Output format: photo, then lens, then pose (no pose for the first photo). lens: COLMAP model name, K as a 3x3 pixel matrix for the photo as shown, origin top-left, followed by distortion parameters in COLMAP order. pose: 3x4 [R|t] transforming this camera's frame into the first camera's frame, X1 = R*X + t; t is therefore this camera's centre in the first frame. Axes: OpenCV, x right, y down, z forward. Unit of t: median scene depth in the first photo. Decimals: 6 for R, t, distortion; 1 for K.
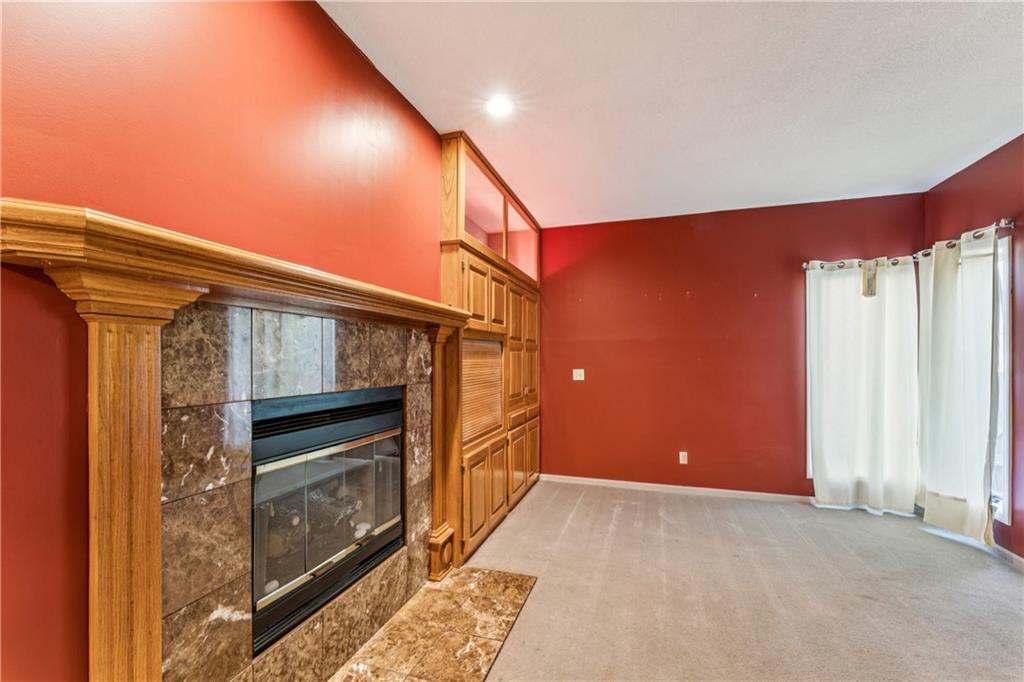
lens RADIAL K [[409.5, 0, 520.7], [0, 409.5, 360.8], [0, 0, 1]] dist [-0.002428, 0.000081]
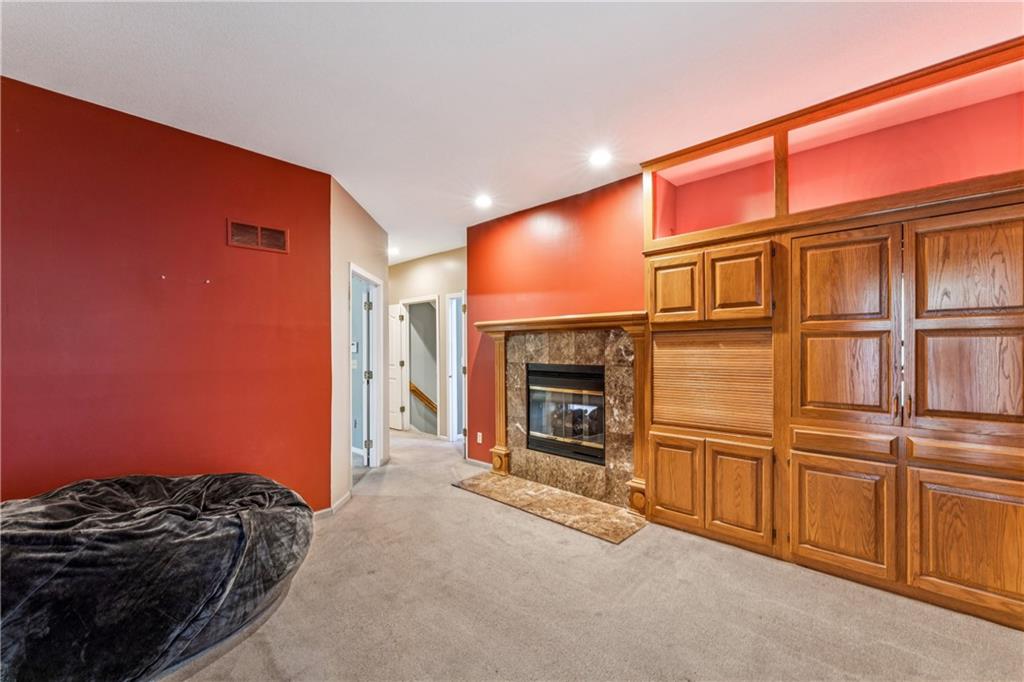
lens RADIAL K [[409.5, 0, 513.8], [0, 409.5, 347.2], [0, 0, 1]] dist [-0.002428, 0.000081]
pose [[-0.437952, -0.005460, -0.898982, 1.298251], [-0.000617, 0.999983, -0.005773, -0.003545], [0.898998, -0.001974, -0.437948, 1.367157]]
